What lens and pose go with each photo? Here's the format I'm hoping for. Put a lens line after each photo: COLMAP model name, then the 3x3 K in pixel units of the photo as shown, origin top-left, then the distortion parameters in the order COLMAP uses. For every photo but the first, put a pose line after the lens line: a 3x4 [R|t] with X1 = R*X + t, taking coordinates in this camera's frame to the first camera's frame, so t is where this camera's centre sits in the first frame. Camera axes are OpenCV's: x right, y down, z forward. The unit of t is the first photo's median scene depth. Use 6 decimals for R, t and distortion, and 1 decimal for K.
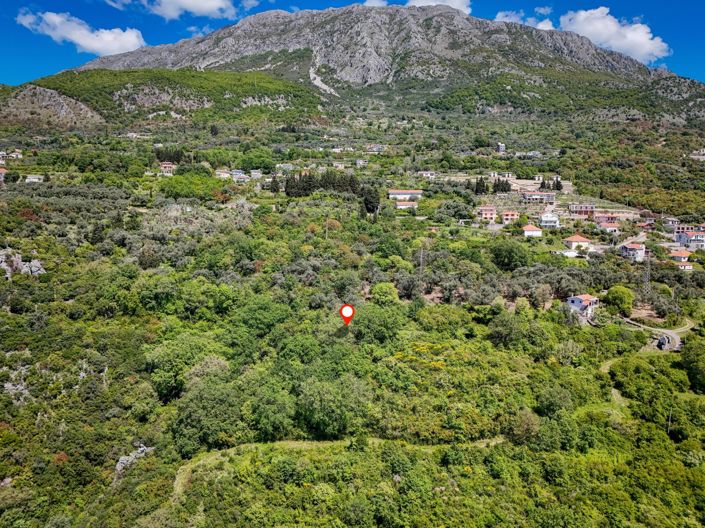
lens RADIAL K [[515.9, 0, 352.5], [0, 515.9, 264.0], [0, 0, 1]] dist [0.055994, -0.039088]
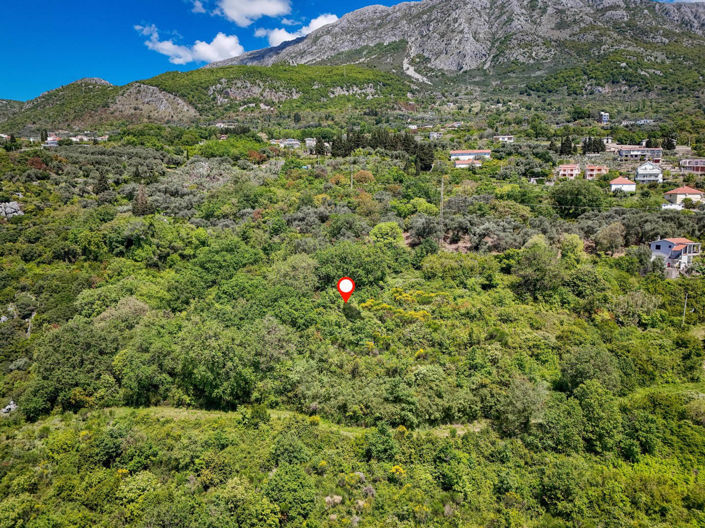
lens RADIAL K [[515.9, 0, 352.5], [0, 515.9, 264.0], [0, 0, 1]] dist [0.055994, -0.039088]
pose [[0.982274, 0.019572, -0.186425, 0.074752], [-0.019424, 0.999808, 0.002620, 0.046806], [0.186441, 0.001047, 0.982466, 0.119800]]
